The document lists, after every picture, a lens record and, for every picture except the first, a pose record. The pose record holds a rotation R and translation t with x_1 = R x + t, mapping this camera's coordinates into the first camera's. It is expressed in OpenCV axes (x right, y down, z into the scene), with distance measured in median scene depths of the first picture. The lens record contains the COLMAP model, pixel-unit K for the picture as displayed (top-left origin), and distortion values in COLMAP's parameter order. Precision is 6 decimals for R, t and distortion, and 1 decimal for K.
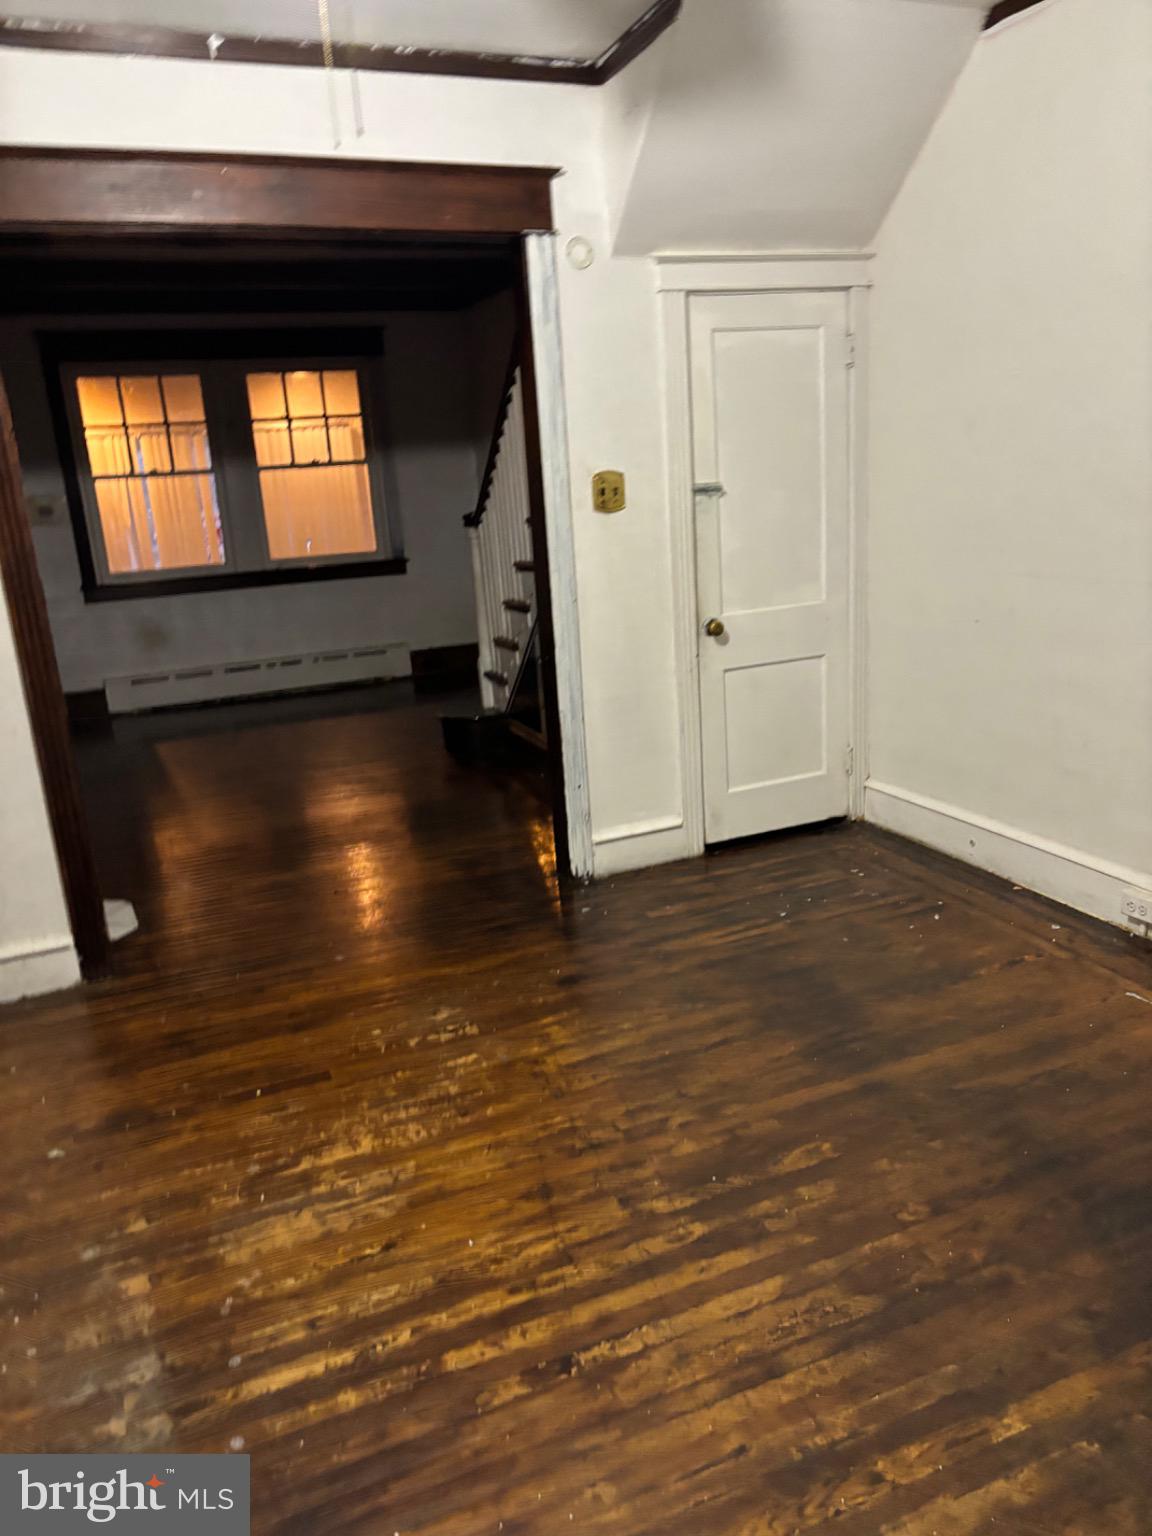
lens RADIAL K [[1157.6, 0, 582.3], [0, 1157.6, 765.9], [0, 0, 1]] dist [0.010945, -0.001907]
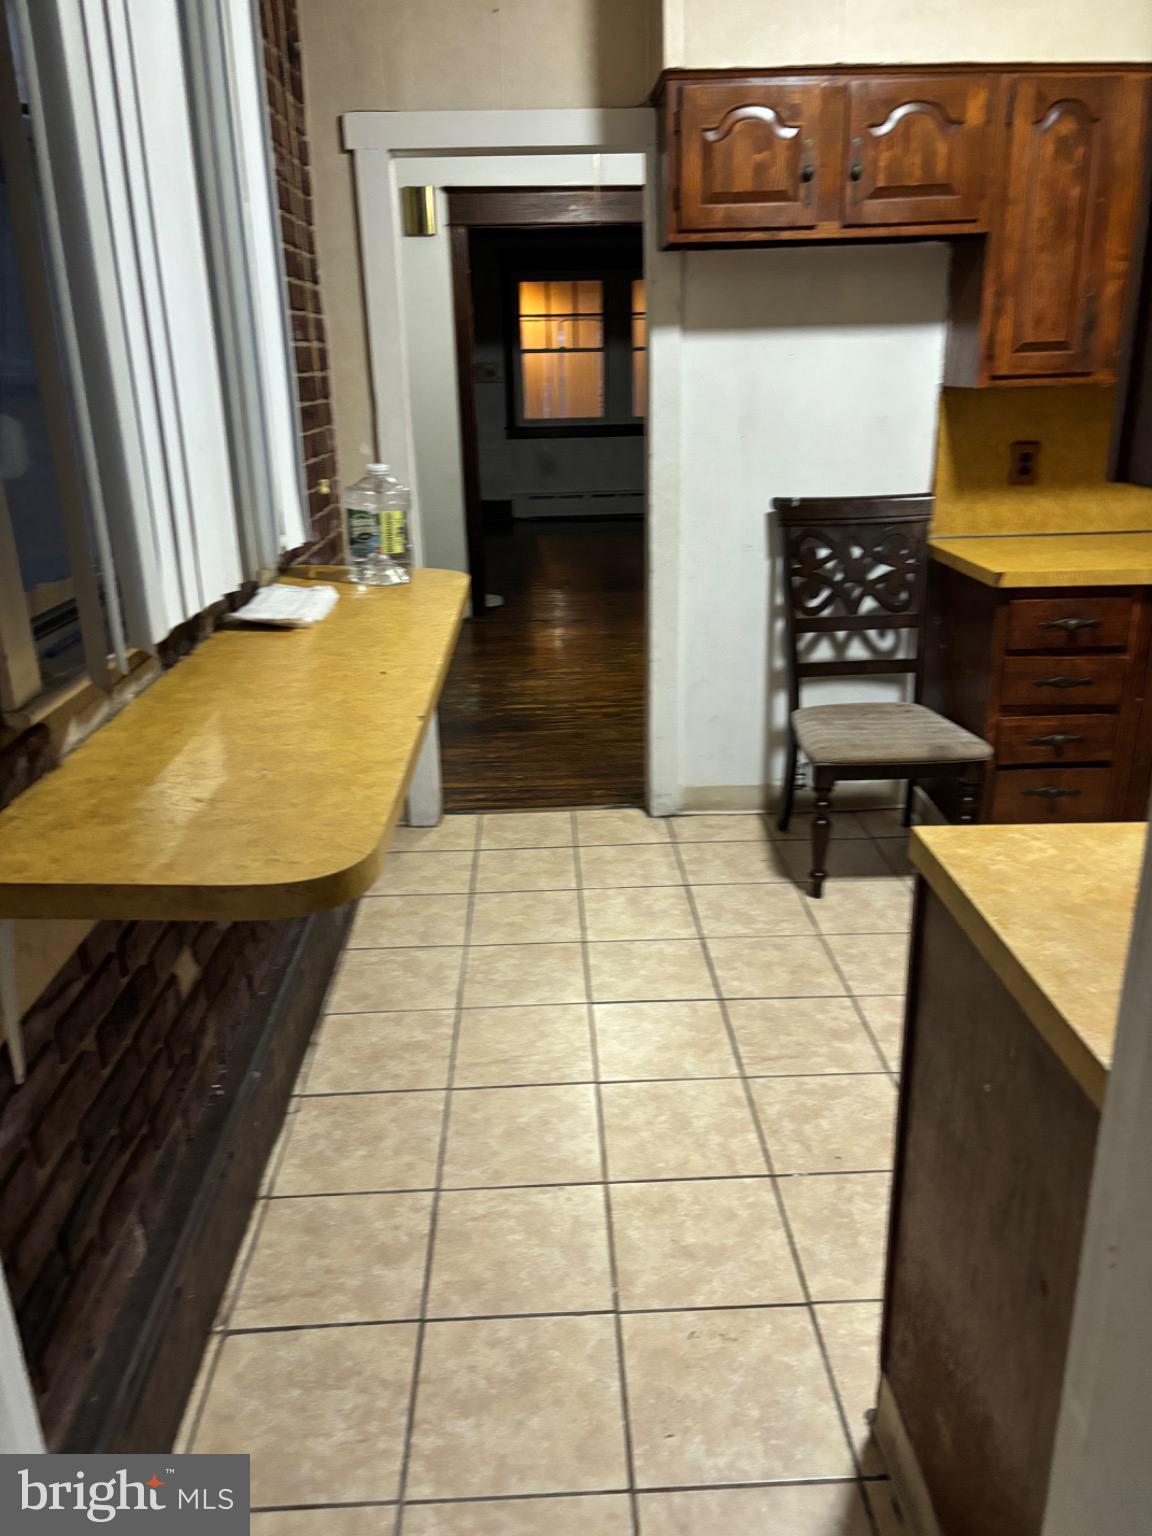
lens RADIAL K [[1157.6, 0, 574.1], [0, 1157.6, 771.8], [0, 0, 1]] dist [0.010945, -0.001907]
pose [[0.932985, 0.158113, -0.323324, 0.198401], [-0.125035, 0.984774, 0.120776, 0.089580], [0.337497, -0.072255, 0.938549, -0.391156]]
